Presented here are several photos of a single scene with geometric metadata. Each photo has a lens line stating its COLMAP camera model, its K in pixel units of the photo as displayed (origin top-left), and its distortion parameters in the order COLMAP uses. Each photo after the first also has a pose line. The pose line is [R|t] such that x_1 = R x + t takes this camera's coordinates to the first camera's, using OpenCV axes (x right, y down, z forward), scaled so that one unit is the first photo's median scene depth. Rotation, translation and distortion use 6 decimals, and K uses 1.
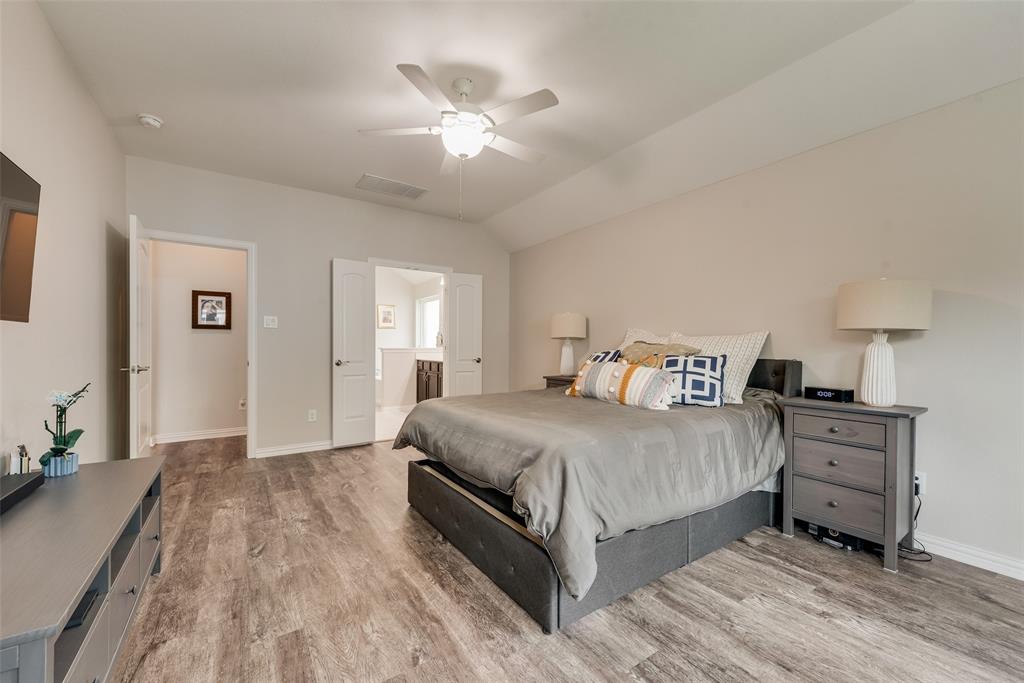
lens RADIAL K [[399.3, 0, 507.0], [0, 399.3, 345.5], [0, 0, 1]] dist [0.014550, -0.005078]
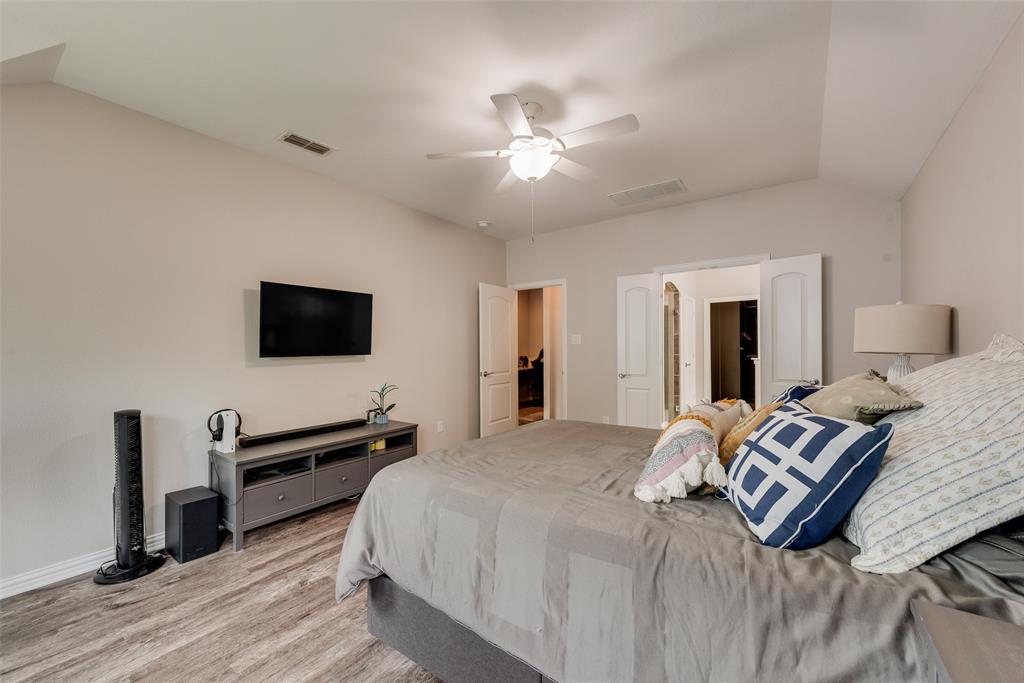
lens RADIAL K [[406.0, 0, 506.5], [0, 406.0, 341.2], [0, 0, 1]] dist [0.002773, -0.000391]
pose [[0.345049, -0.020440, -0.938362, 0.798825], [0.012219, 0.999776, -0.017285, -0.051716], [0.938505, -0.005502, 0.345221, 0.575098]]
